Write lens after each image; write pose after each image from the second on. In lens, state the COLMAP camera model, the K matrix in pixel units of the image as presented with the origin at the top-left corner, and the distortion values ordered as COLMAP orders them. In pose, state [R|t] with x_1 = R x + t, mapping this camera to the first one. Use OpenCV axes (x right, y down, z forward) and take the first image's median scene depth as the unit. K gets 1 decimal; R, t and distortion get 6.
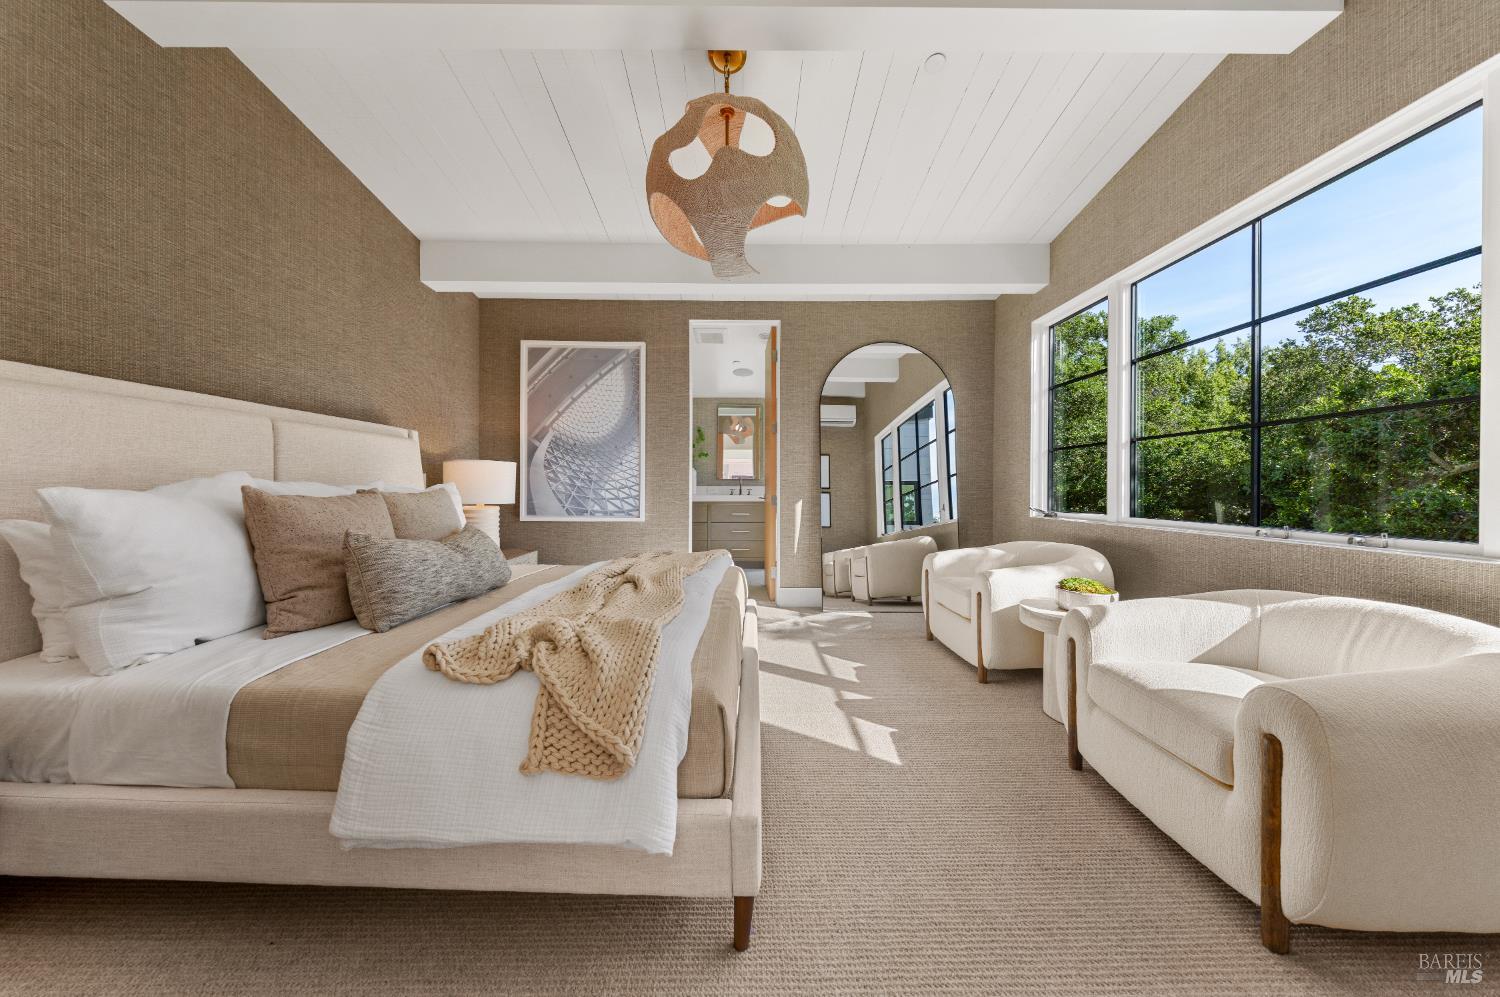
lens RADIAL K [[522.3, 0, 756.0], [0, 522.3, 488.3], [0, 0, 1]] dist [0.008988, -0.000139]
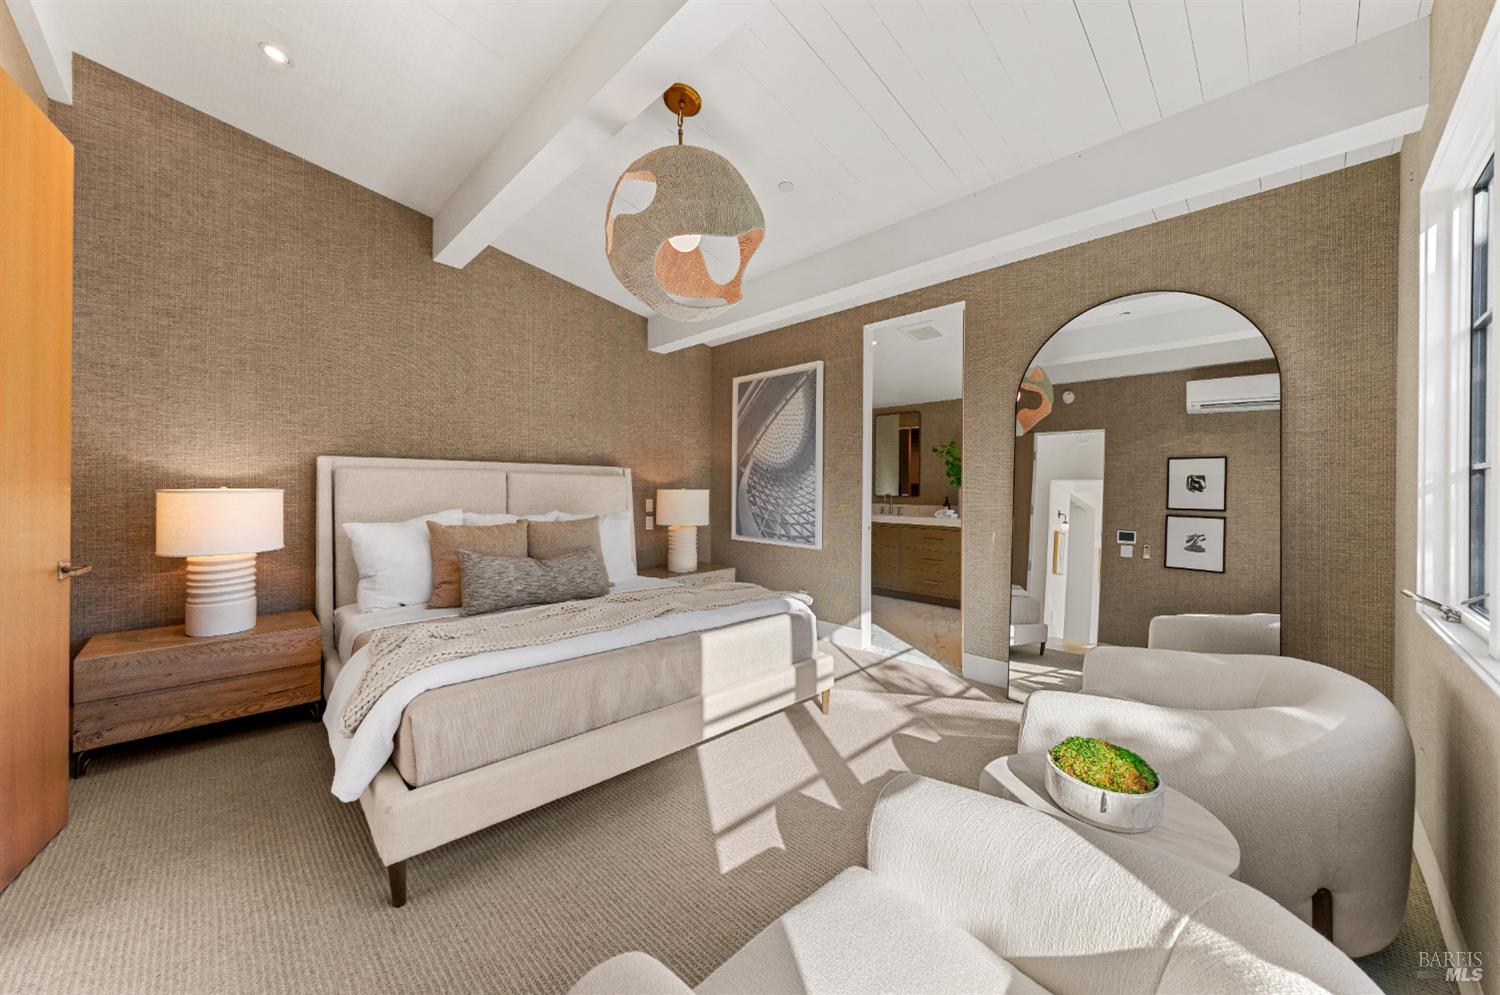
lens RADIAL K [[563.2, 0, 735.9], [0, 563.2, 497.3], [0, 0, 1]] dist [0.000028, -0.000243]
pose [[0.673651, 0.014360, -0.738910, 0.443021], [-0.004458, 0.999872, 0.015368, -0.046287], [0.739036, -0.007059, 0.673629, 0.195476]]
